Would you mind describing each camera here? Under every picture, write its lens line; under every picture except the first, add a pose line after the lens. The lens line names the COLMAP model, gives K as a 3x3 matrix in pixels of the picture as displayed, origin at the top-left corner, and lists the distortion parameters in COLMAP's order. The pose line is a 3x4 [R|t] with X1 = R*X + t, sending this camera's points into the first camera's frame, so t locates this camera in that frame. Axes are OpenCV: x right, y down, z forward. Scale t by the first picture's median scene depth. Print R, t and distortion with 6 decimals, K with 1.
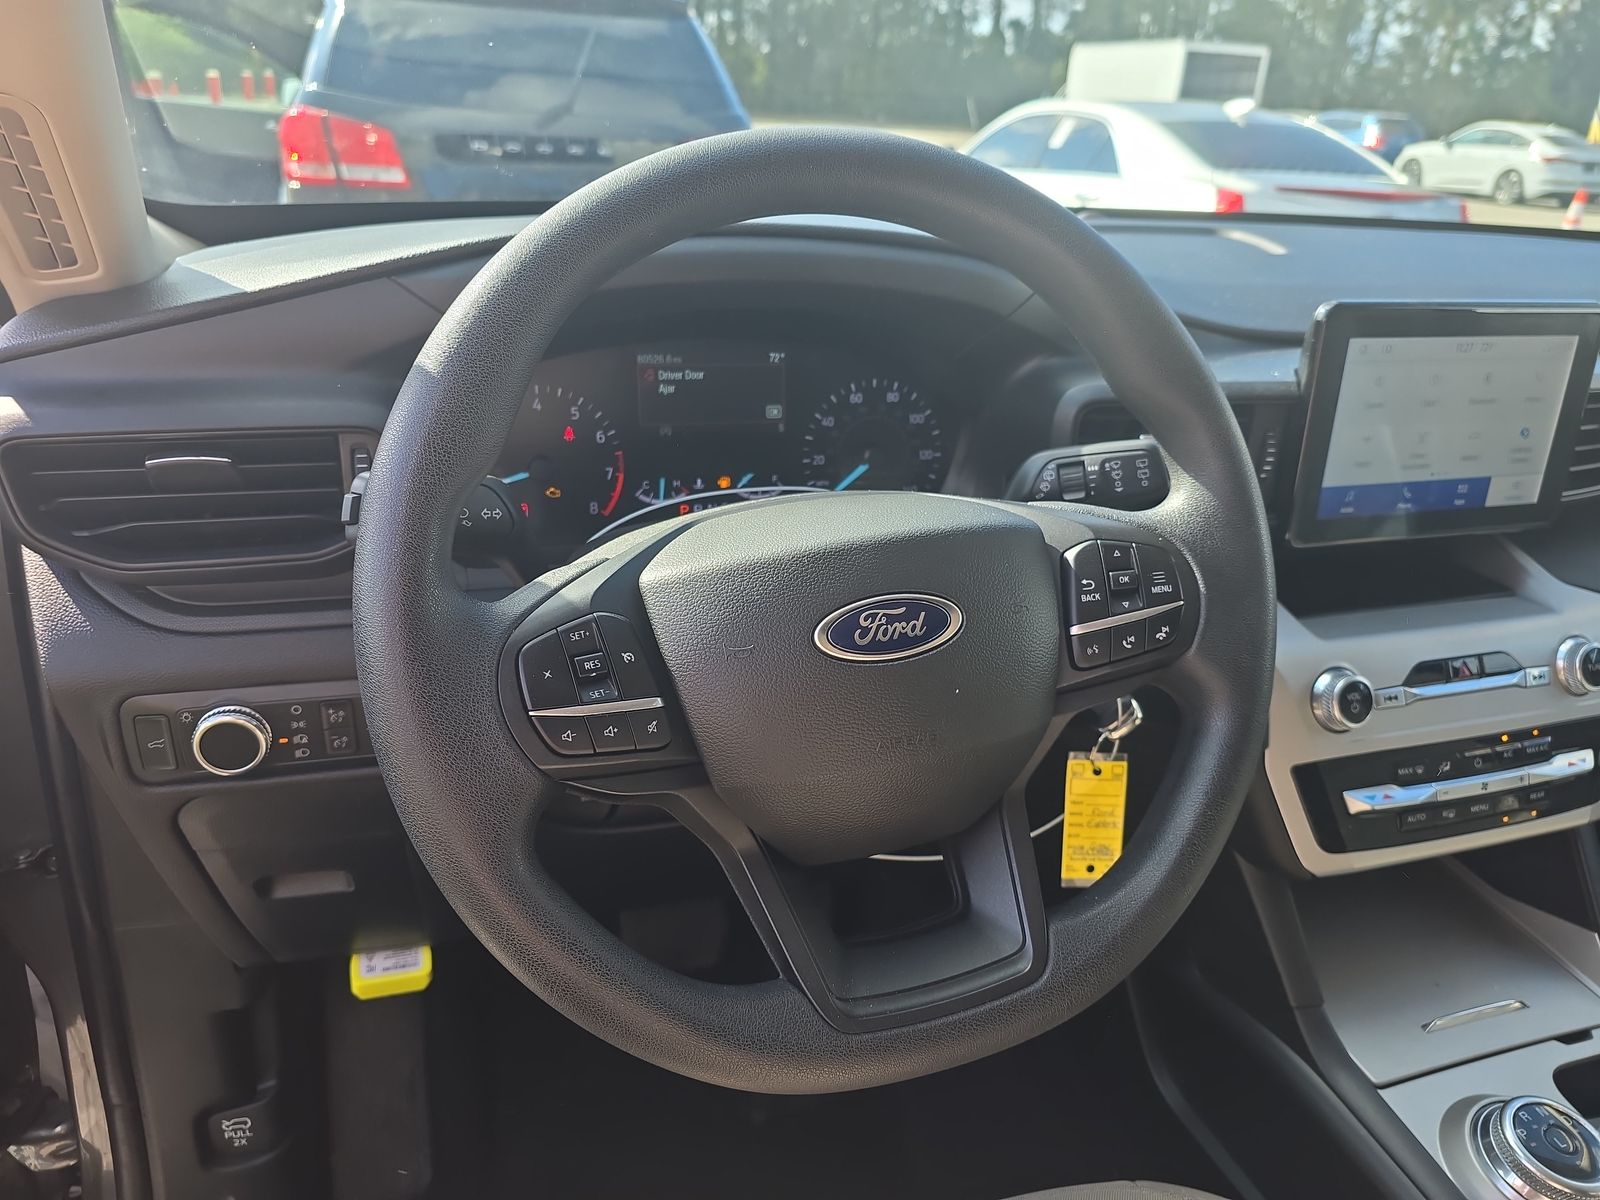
lens RADIAL K [[1068.2, 0, 800.0], [0, 1068.2, 600.0], [0, 0, 1]] dist [0.007996, 0.001872]
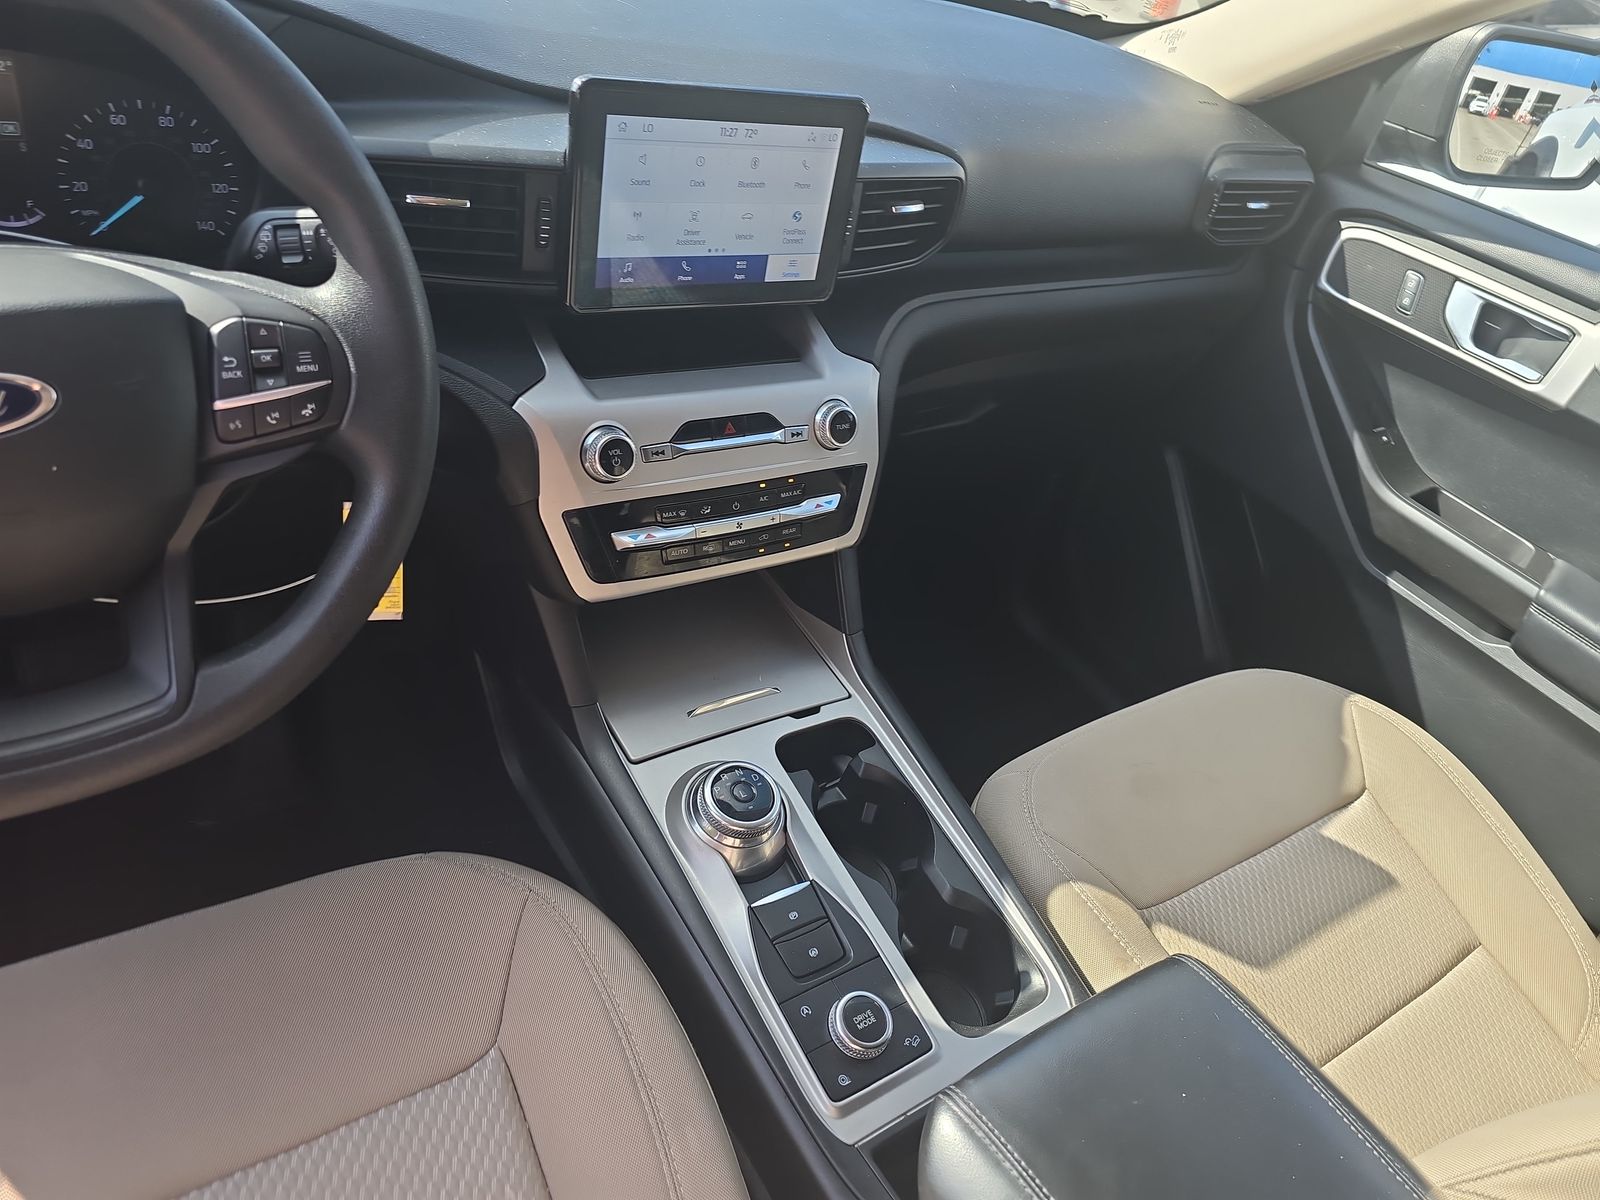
lens RADIAL K [[1054.5, 0, 800.0], [0, 1054.5, 600.0], [0, 0, 1]] dist [0.000894, -0.007747]
pose [[0.954471, -0.029633, 0.296828, 0.357406], [-0.055165, 0.960357, 0.273261, -0.075584], [-0.293158, -0.277194, 0.914998, -0.132653]]
